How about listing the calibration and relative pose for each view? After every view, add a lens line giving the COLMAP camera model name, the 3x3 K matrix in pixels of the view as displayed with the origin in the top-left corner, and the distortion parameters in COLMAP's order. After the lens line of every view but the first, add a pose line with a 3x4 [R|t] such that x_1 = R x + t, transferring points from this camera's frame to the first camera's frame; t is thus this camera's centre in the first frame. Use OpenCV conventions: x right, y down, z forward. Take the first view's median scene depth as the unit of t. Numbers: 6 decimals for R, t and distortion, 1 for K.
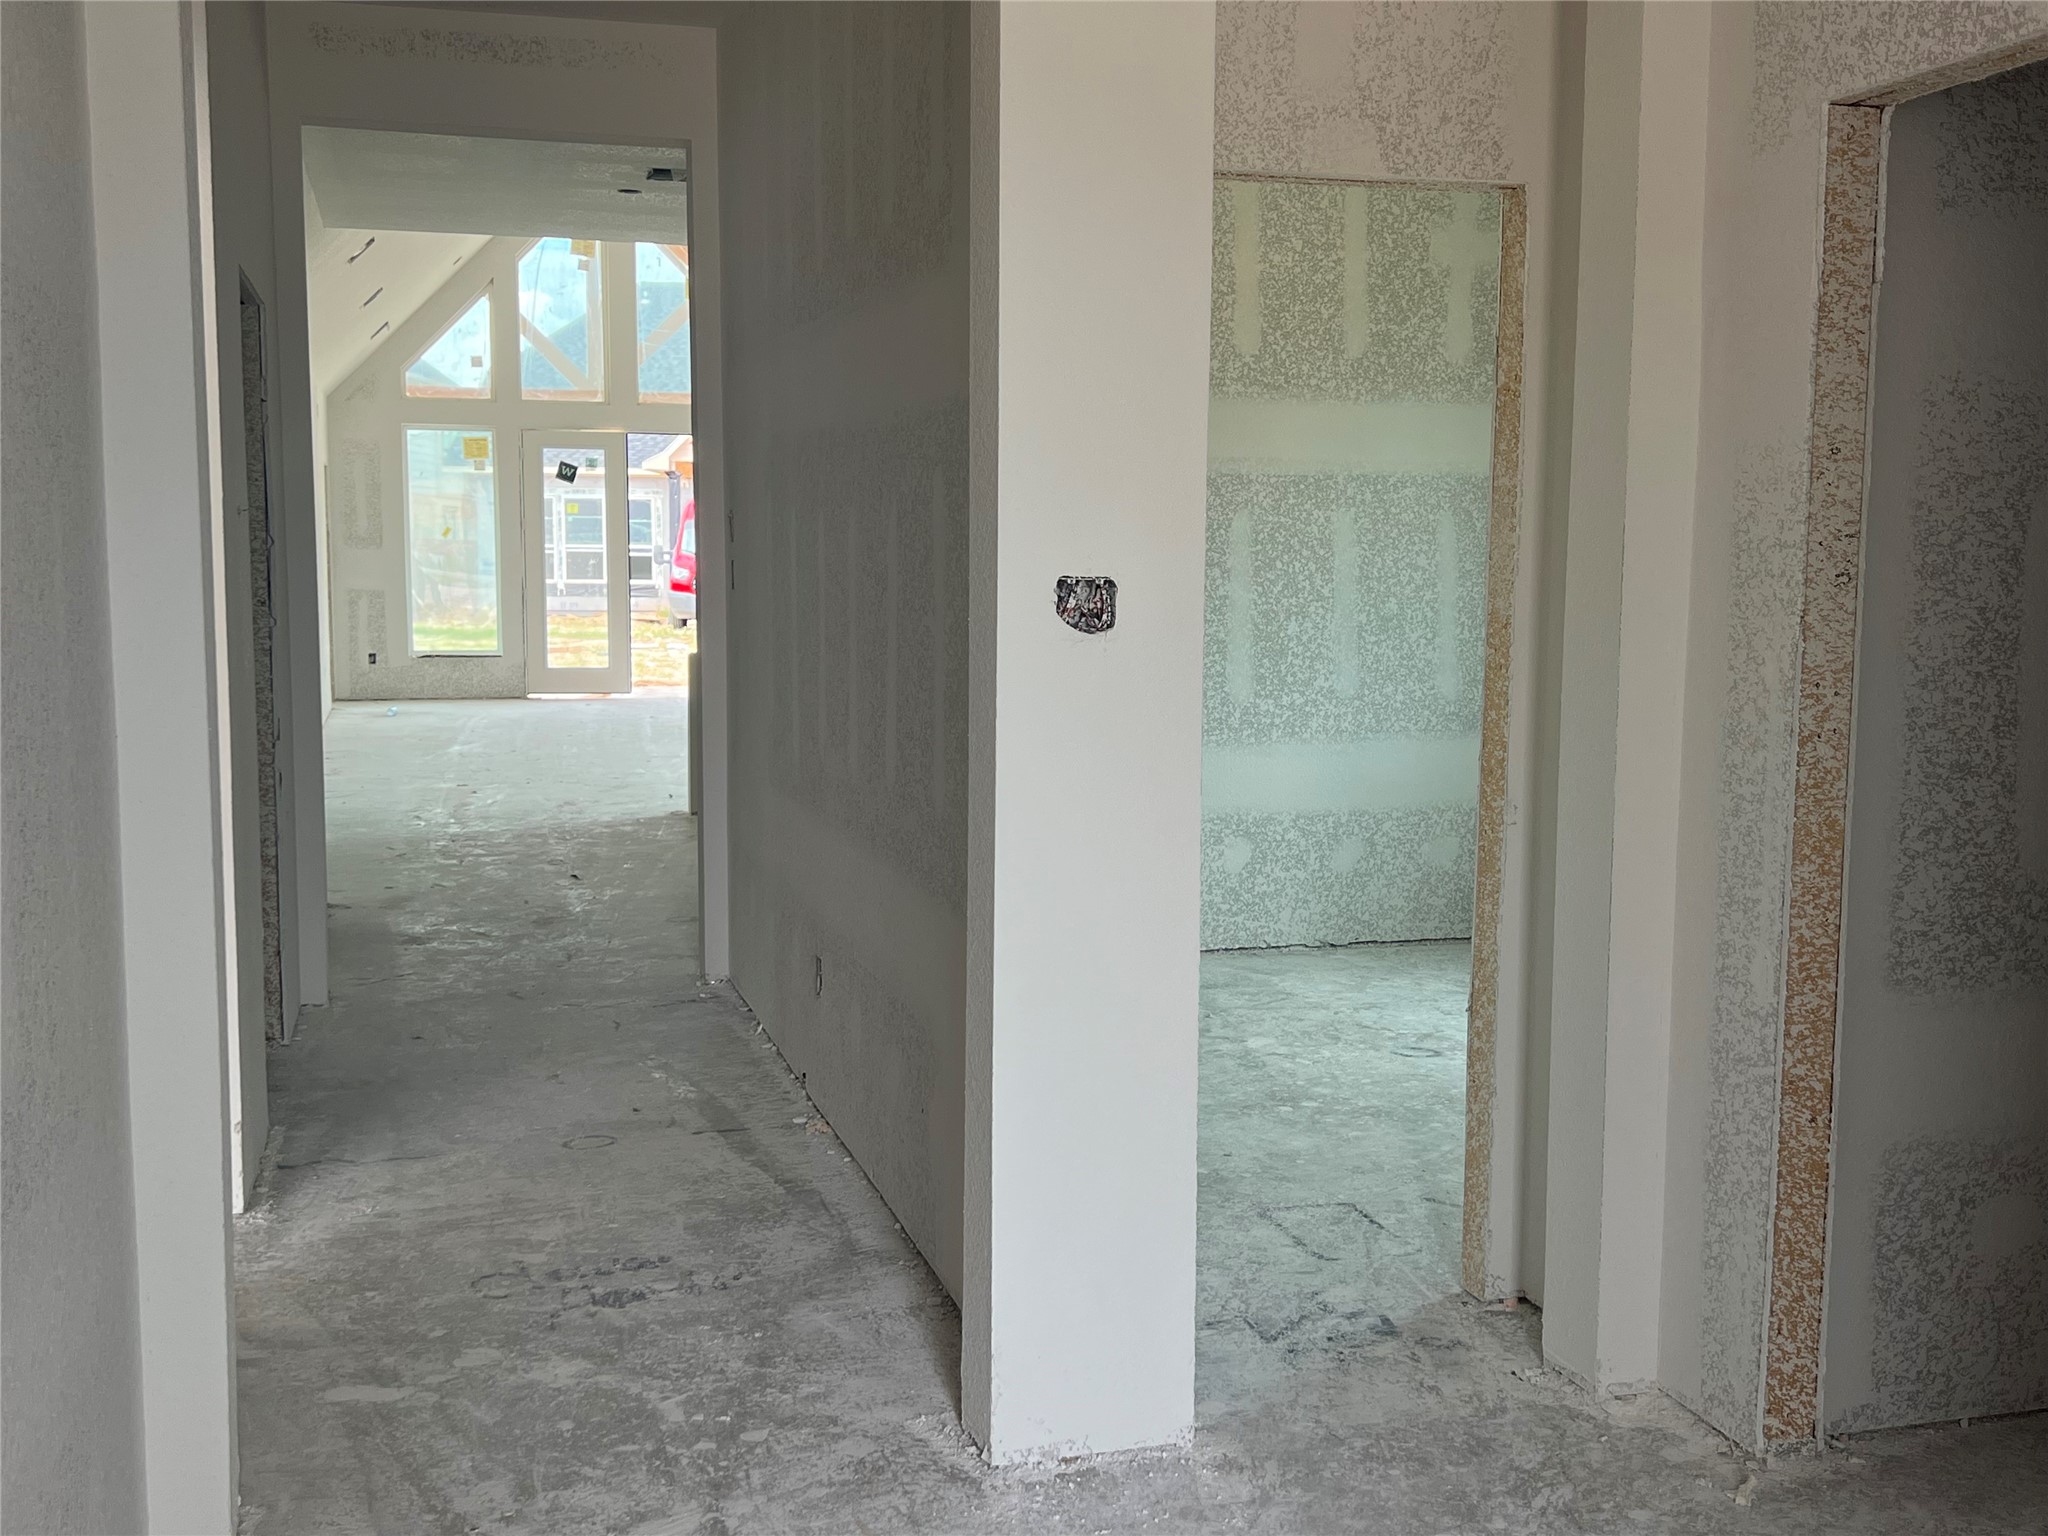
lens RADIAL K [[2155.0, 0, 1034.6], [0, 2155.0, 764.7], [0, 0, 1]] dist [0.056575, 0.000000]
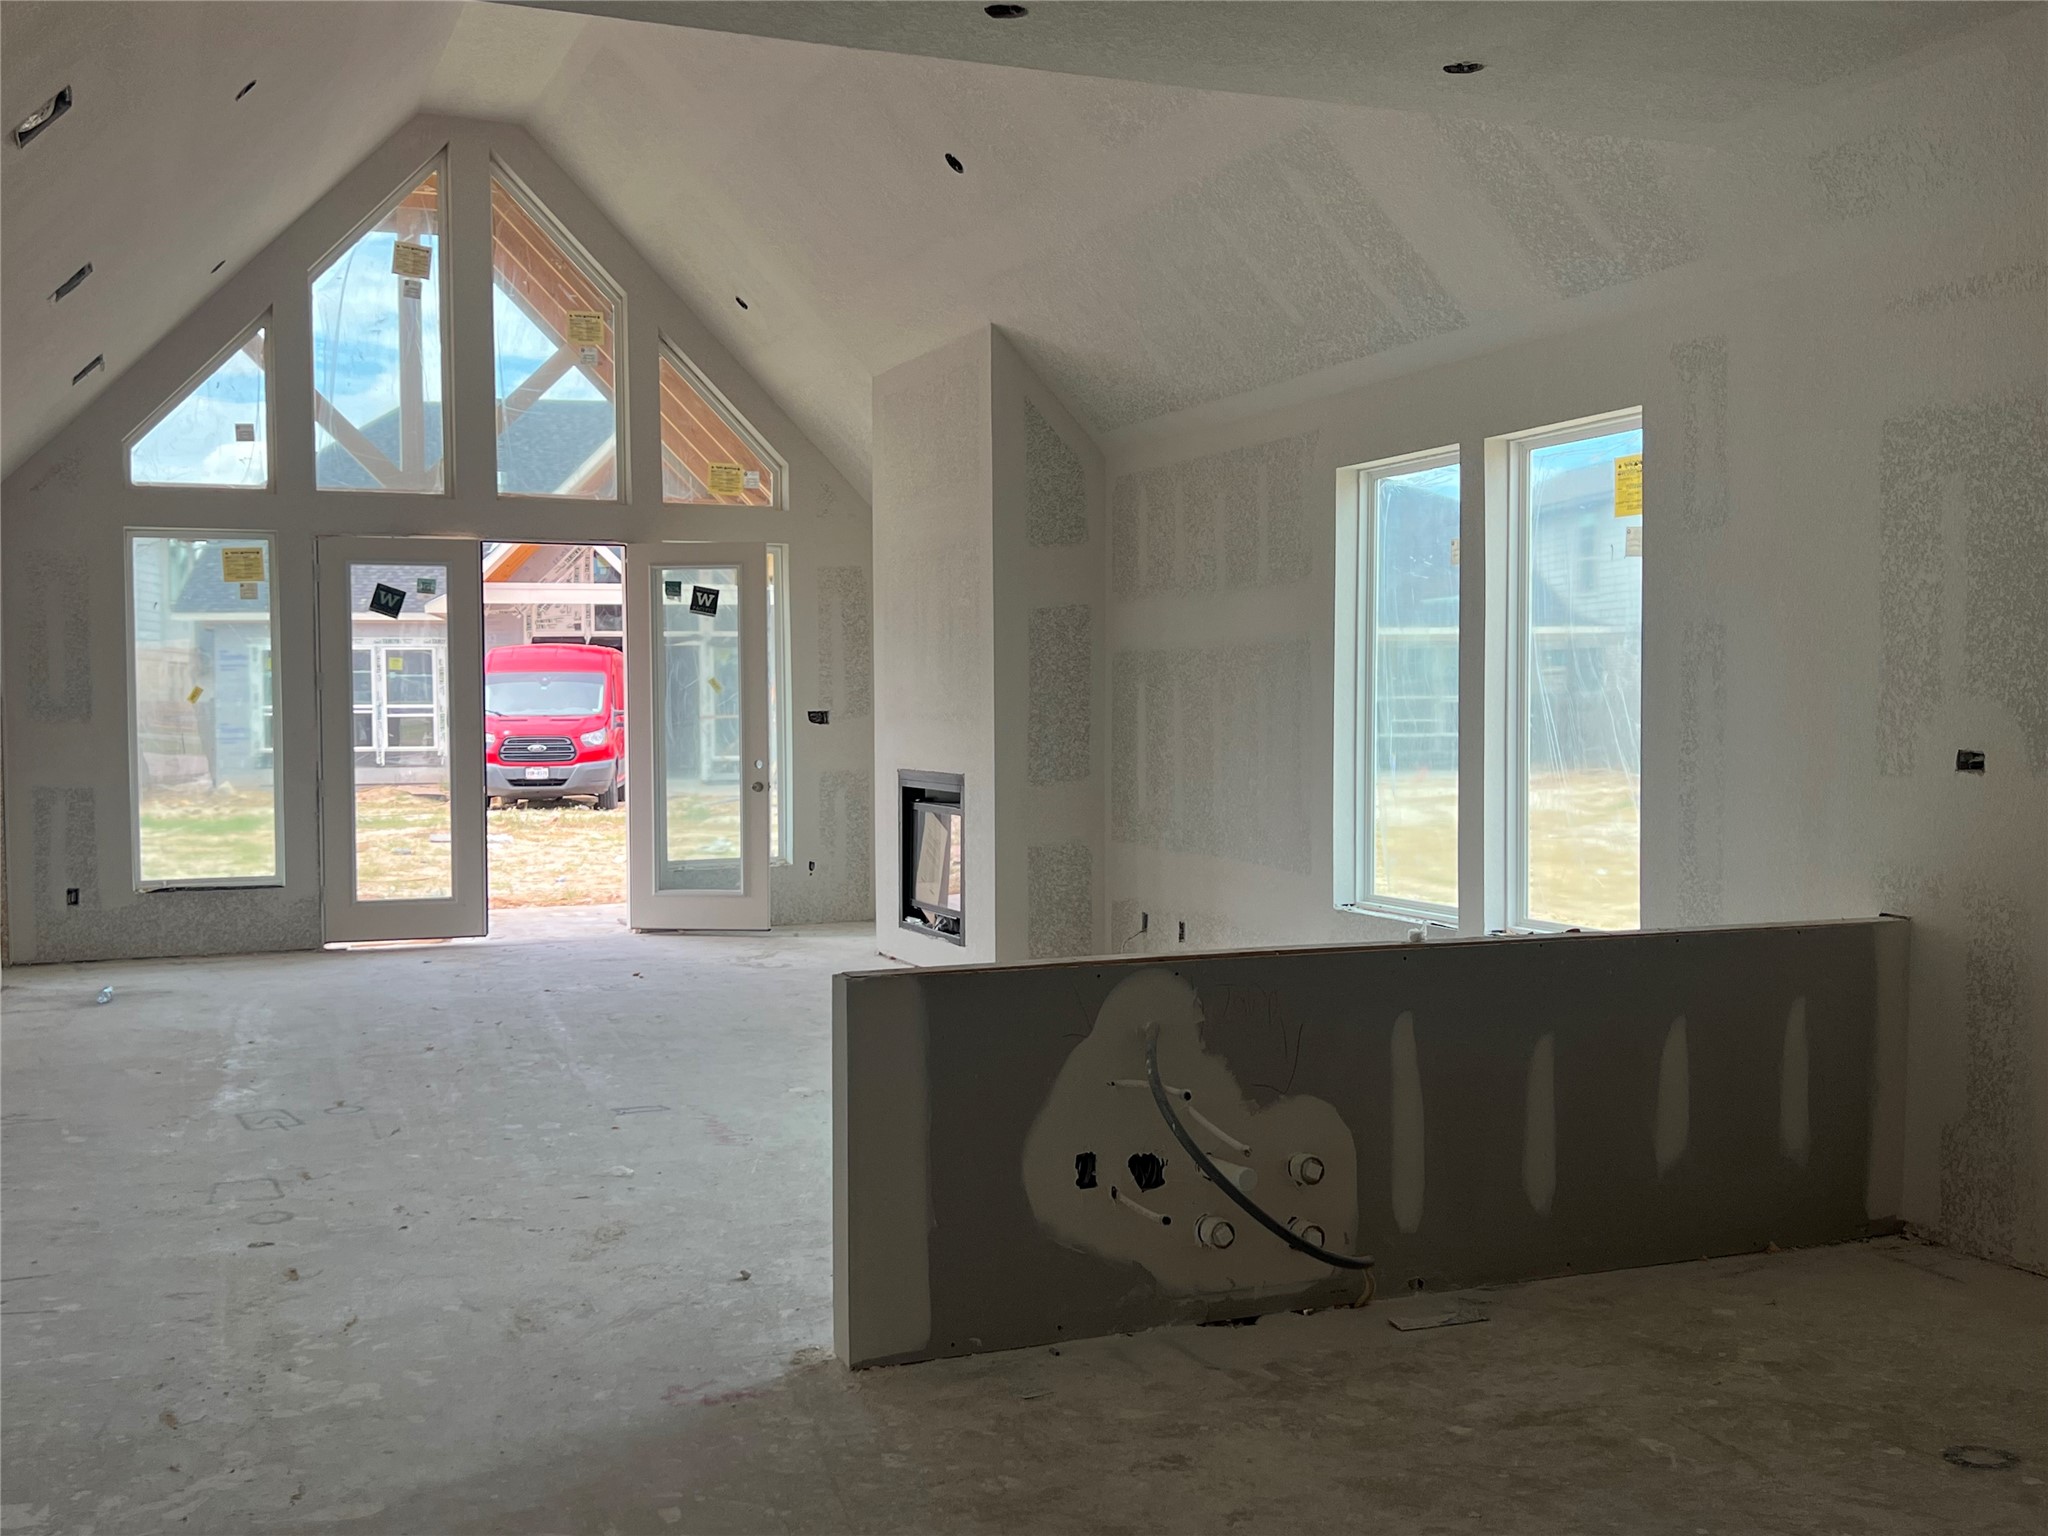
lens RADIAL K [[2155.0, 0, 1052.5], [0, 2155.0, 762.6], [0, 0, 1]] dist [0.056575, 0.000000]
pose [[0.995728, -0.030069, 0.087297, -0.075202], [0.038423, 0.994673, -0.095652, -0.015983], [-0.083956, 0.098597, 0.991580, 0.339501]]
